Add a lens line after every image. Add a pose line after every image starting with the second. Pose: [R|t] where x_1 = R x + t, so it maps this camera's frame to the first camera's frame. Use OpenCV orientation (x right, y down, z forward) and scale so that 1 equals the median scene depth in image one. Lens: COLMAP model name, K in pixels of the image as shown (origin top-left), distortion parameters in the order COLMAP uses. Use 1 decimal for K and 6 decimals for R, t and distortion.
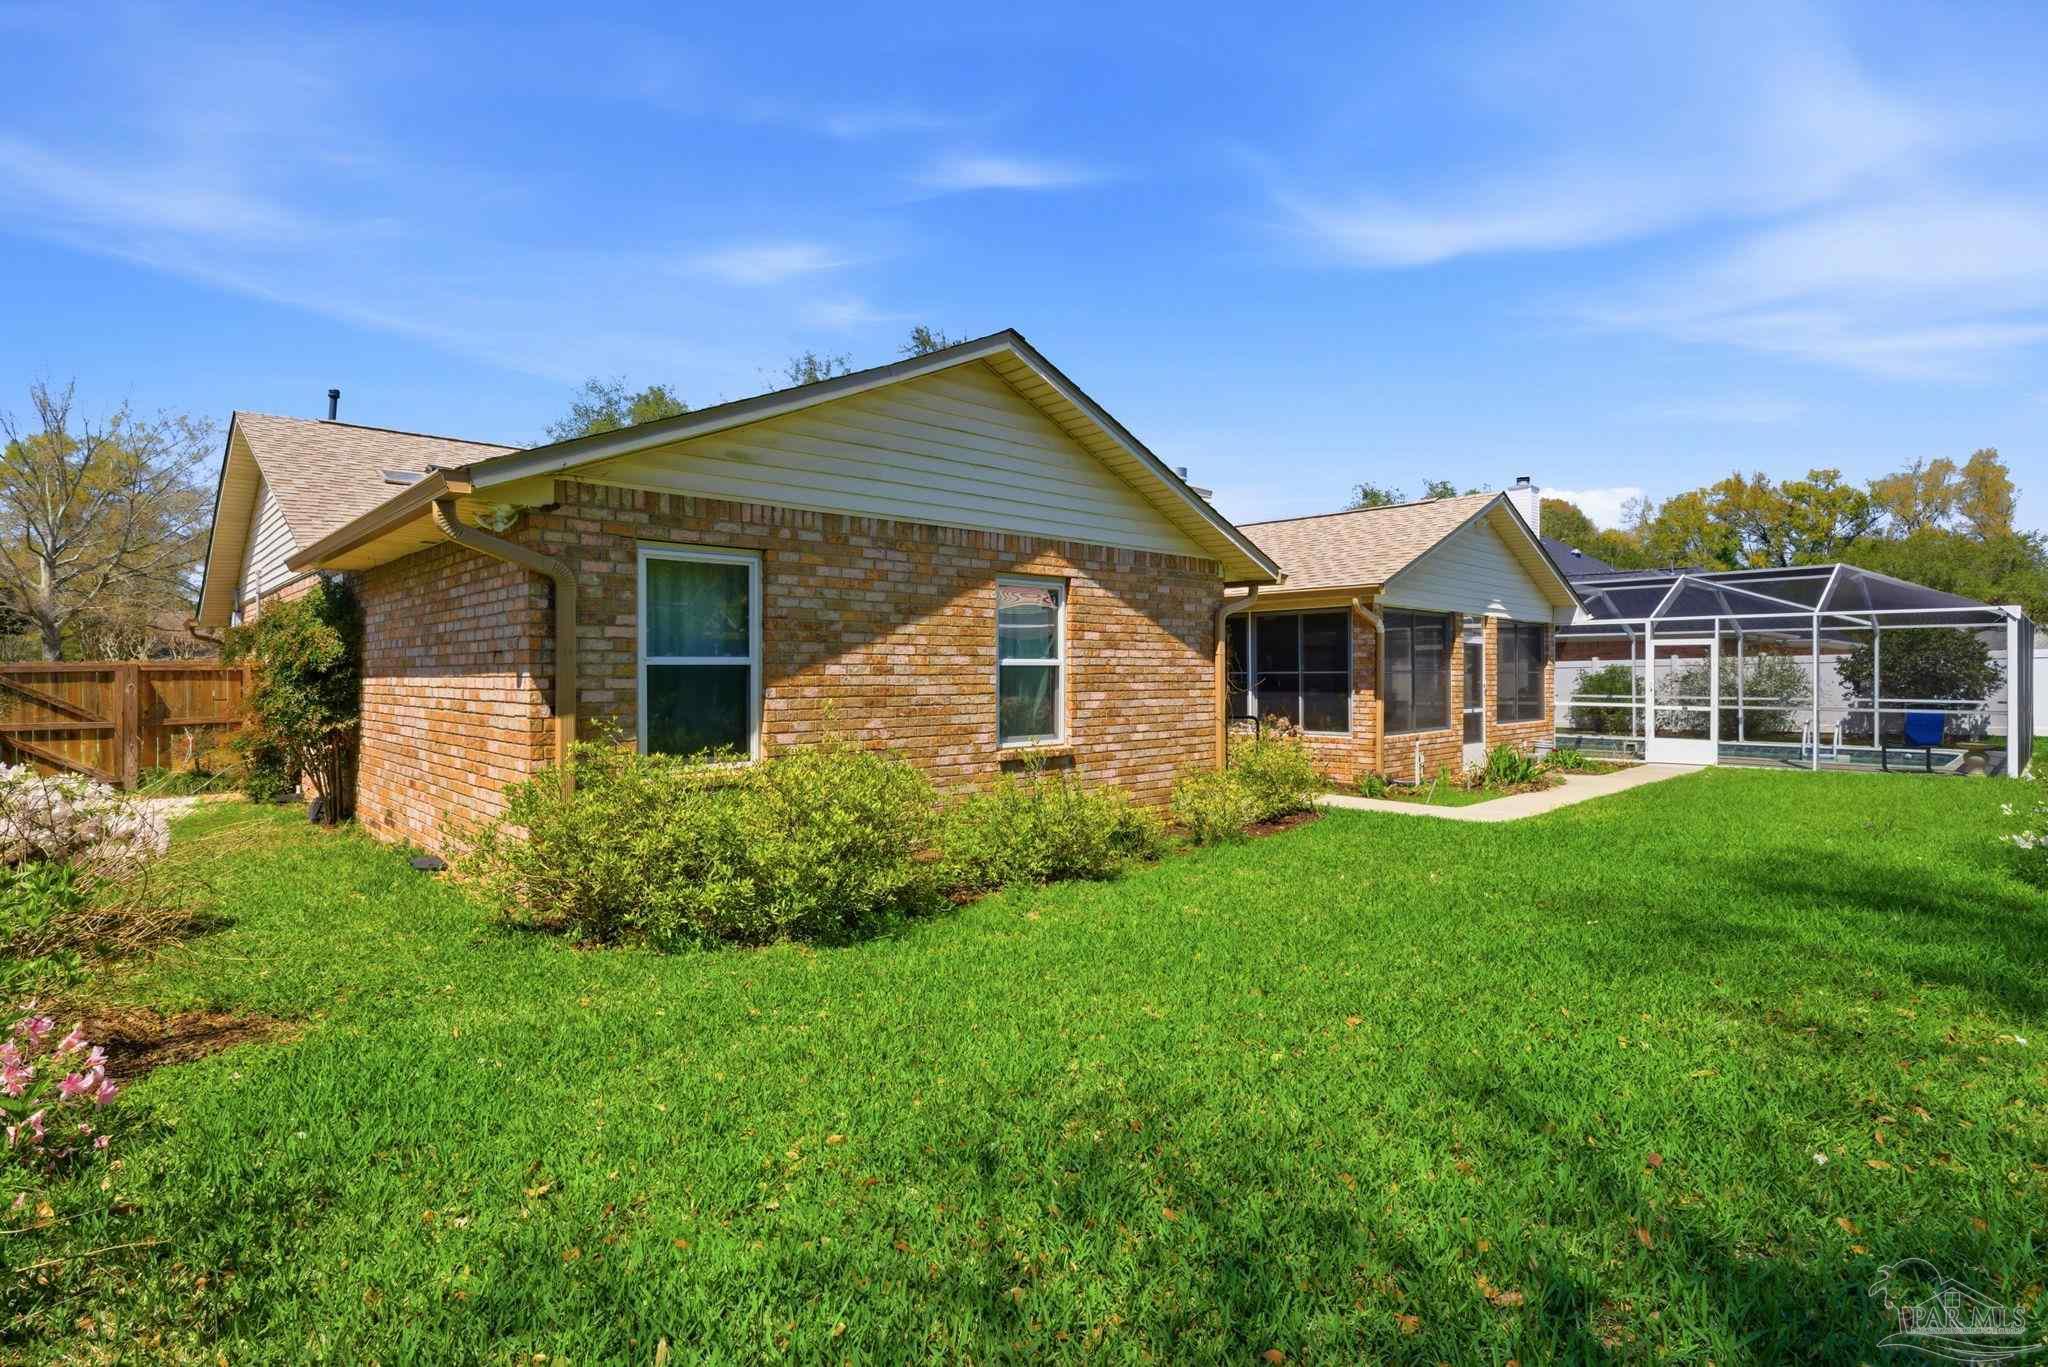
lens RADIAL K [[995.7, 0, 1024.0], [0, 995.7, 683.5], [0, 0, 1]] dist [0.018279, 0.000072]
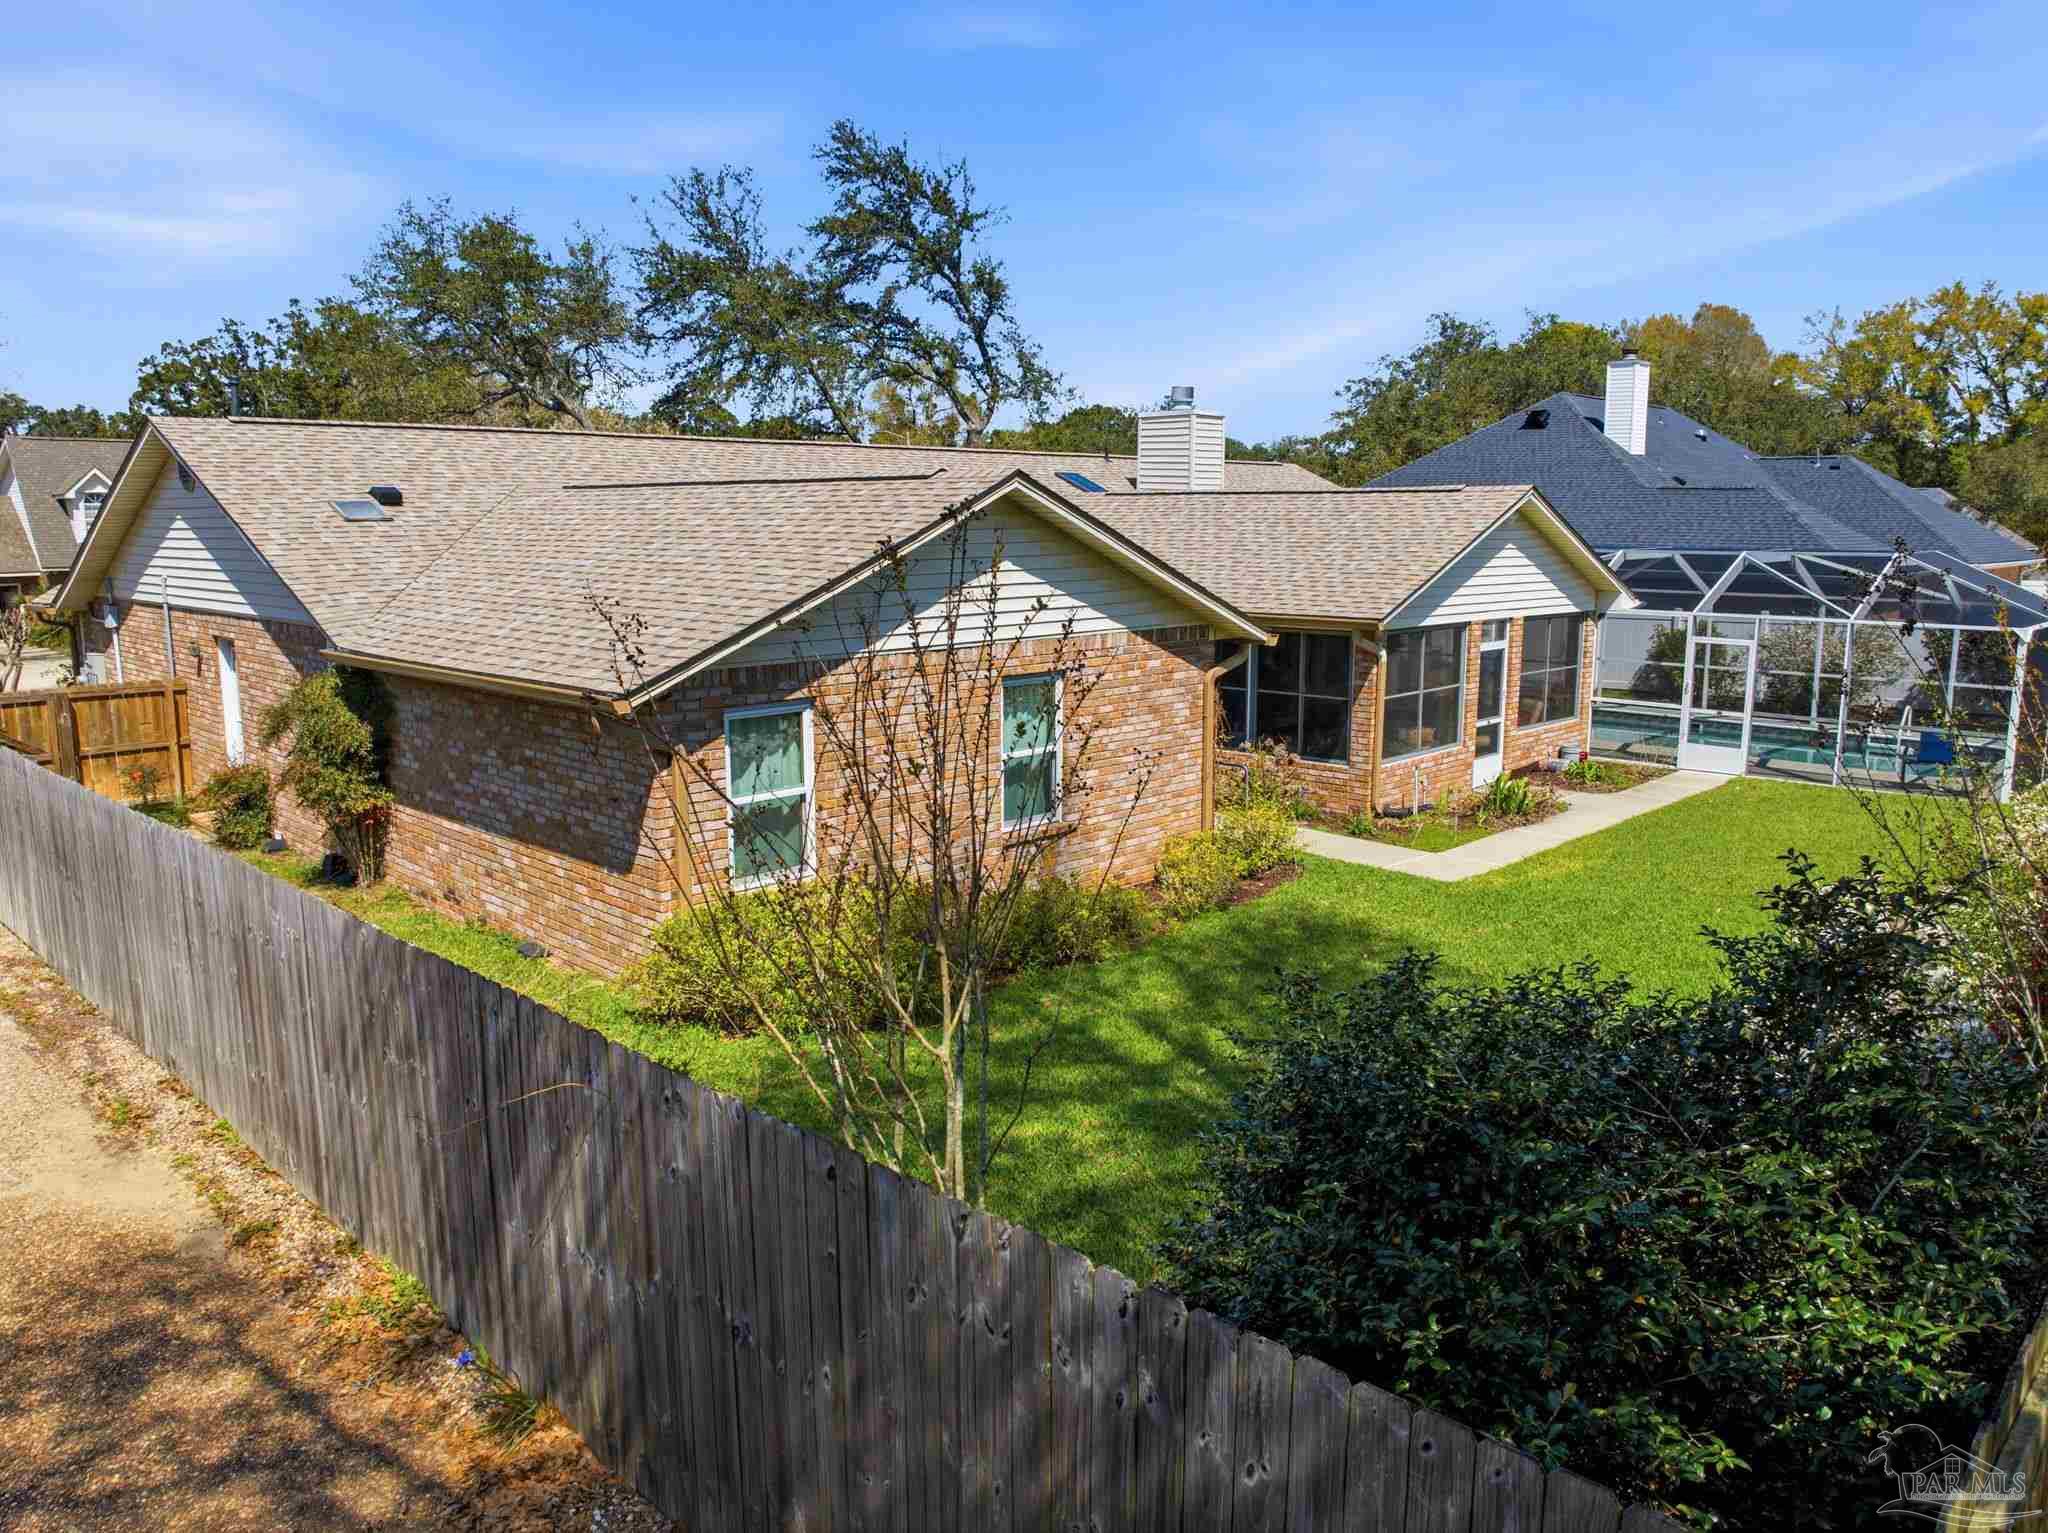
lens RADIAL K [[1443.5, 0, 1024.0], [0, 1443.5, 766.5], [0, 0, 1]] dist [-0.000881, -0.001482]
pose [[0.999100, 0.001105, 0.042409, -0.041218], [-0.007857, 0.987185, 0.159384, -0.158697], [-0.041689, -0.159574, 0.986305, -0.342108]]
